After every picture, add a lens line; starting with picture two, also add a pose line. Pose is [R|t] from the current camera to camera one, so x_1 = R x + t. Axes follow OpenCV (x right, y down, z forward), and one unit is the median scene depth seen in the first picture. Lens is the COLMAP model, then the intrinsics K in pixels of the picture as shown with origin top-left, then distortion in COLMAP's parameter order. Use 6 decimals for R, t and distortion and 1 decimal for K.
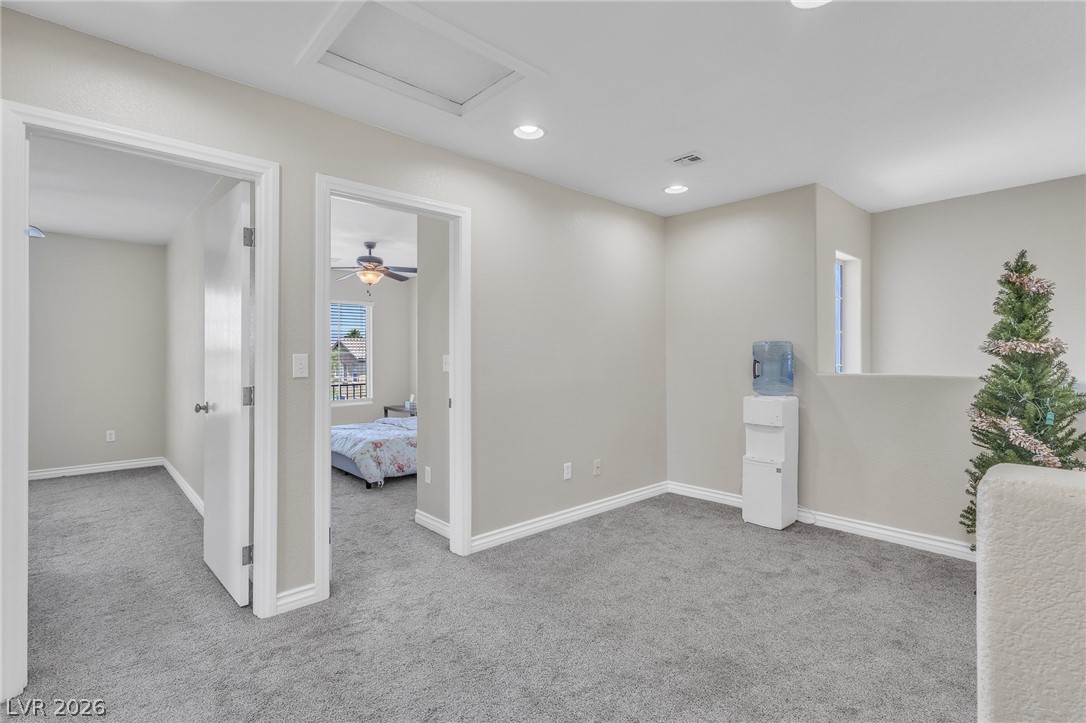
lens RADIAL K [[516.4, 0, 547.4], [0, 516.4, 356.1], [0, 0, 1]] dist [0.004625, 0.001587]
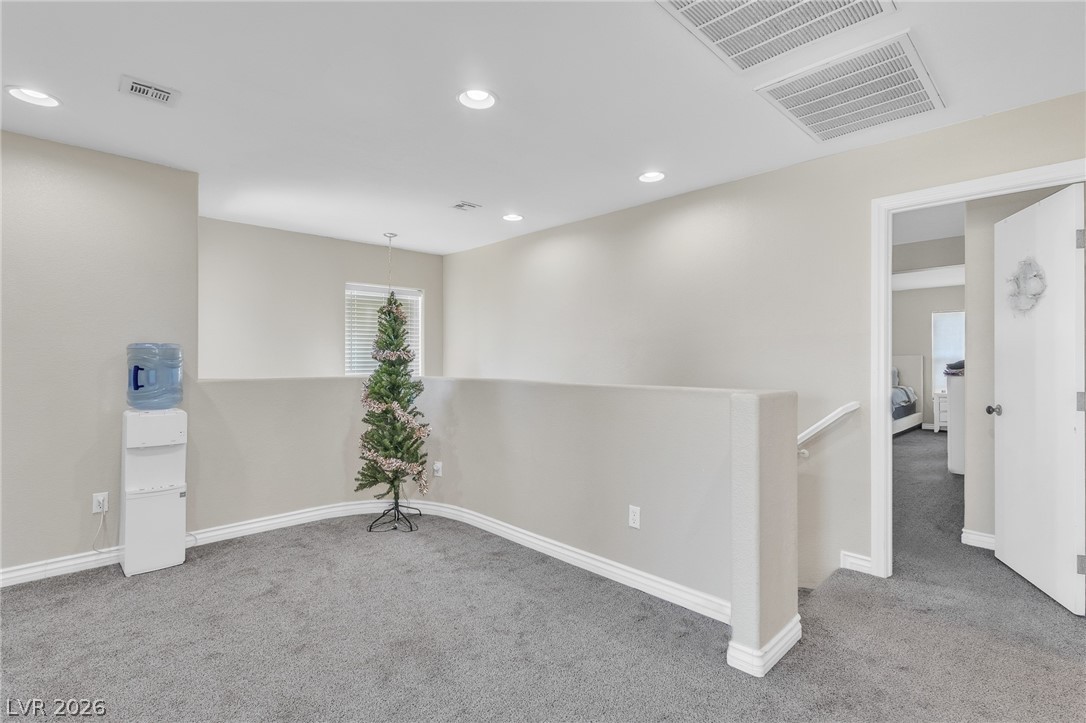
lens RADIAL K [[516.4, 0, 548.1], [0, 516.4, 360.9], [0, 0, 1]] dist [0.004625, 0.001587]
pose [[-0.032919, -0.001797, 0.999456, -0.480199], [0.001792, 0.999997, 0.001857, -0.002023], [-0.999456, 0.001852, -0.032915, 0.468082]]
